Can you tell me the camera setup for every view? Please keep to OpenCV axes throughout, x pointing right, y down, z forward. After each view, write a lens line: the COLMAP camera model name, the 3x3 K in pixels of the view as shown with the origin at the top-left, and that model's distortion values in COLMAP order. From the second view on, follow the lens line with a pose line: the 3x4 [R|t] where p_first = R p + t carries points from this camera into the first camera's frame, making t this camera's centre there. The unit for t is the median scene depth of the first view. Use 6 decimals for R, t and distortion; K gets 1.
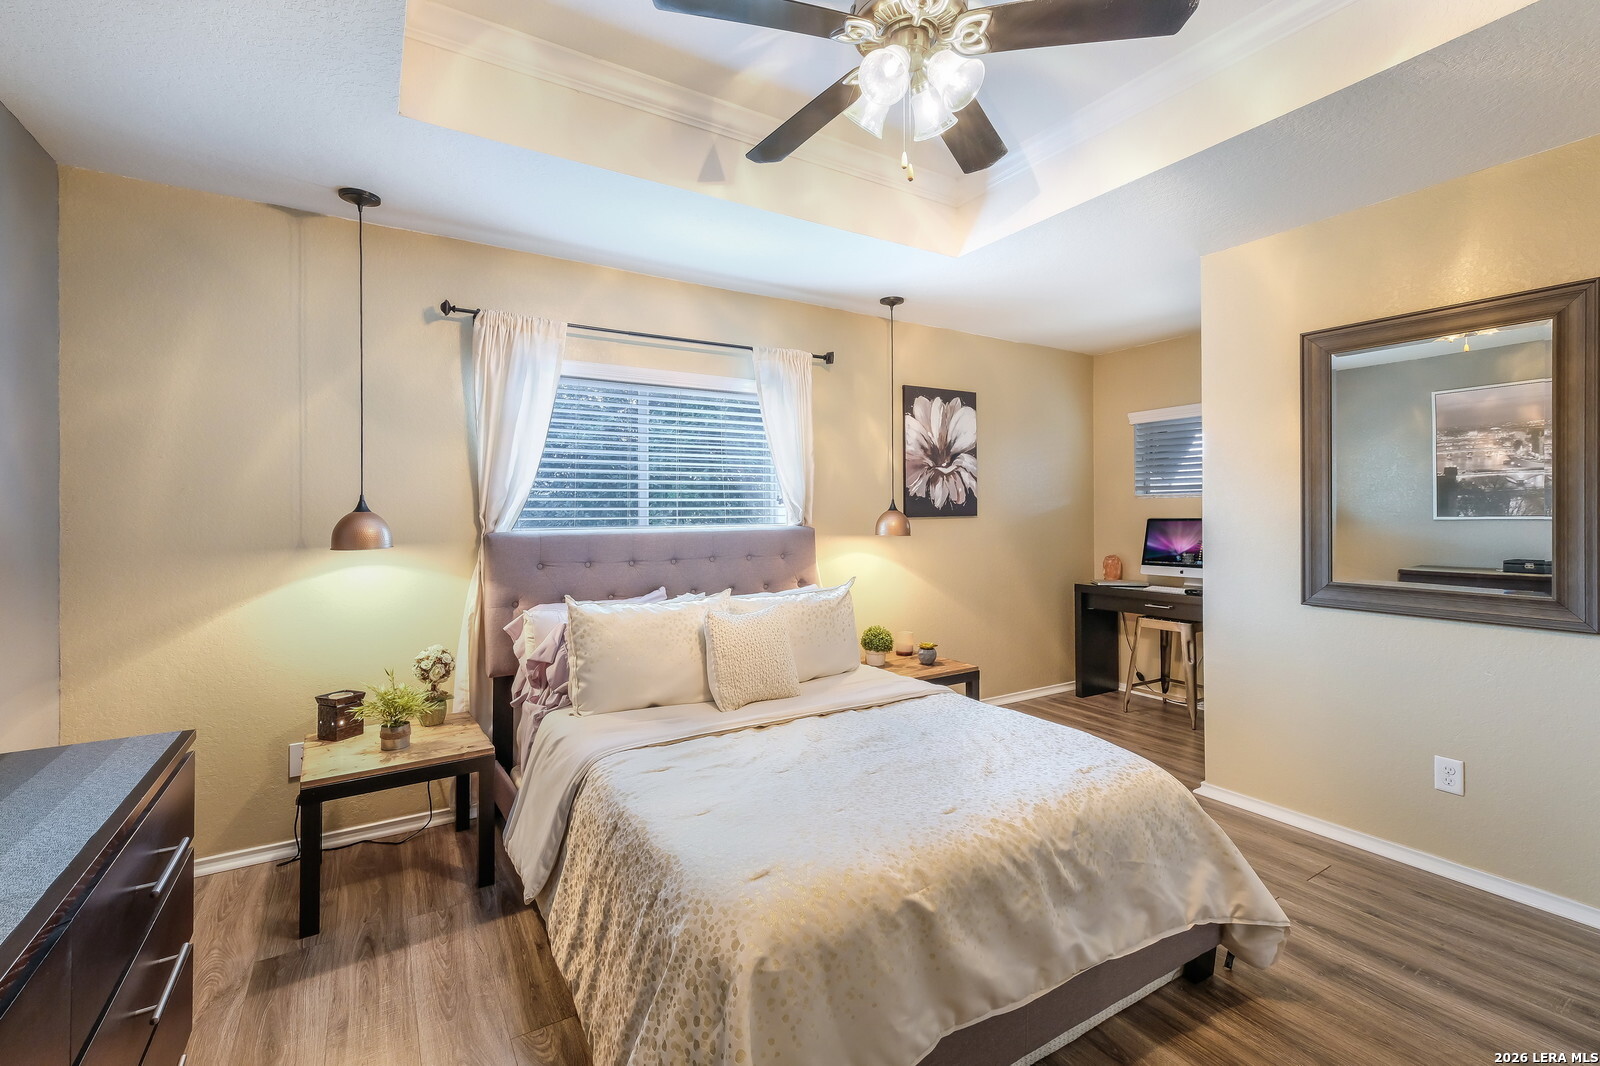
lens RADIAL K [[693.8, 0, 764.7], [0, 693.8, 505.5], [0, 0, 1]] dist [0.002551, 0.000204]
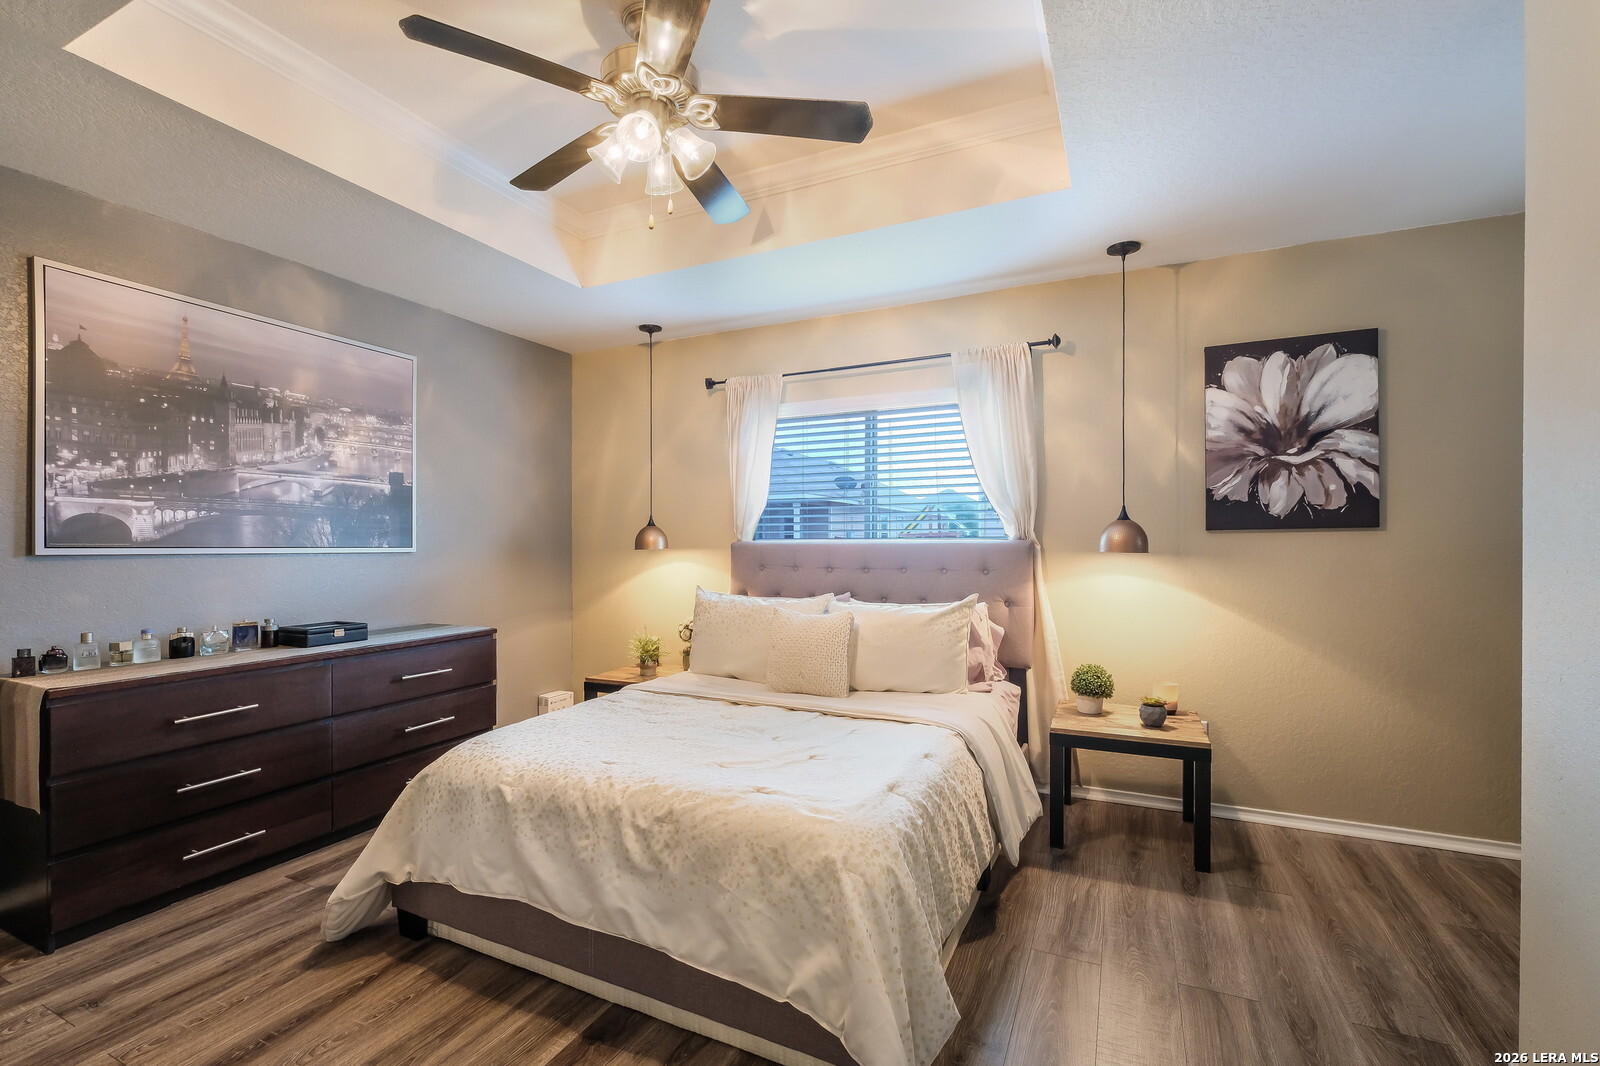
lens RADIAL K [[693.8, 0, 791.1], [0, 693.8, 539.6], [0, 0, 1]] dist [0.002551, 0.000204]
pose [[0.552185, -0.000004, -0.833722, 0.560225], [0.005488, 0.999978, 0.003630, 0.021613], [0.833704, -0.006580, 0.552173, 0.236957]]
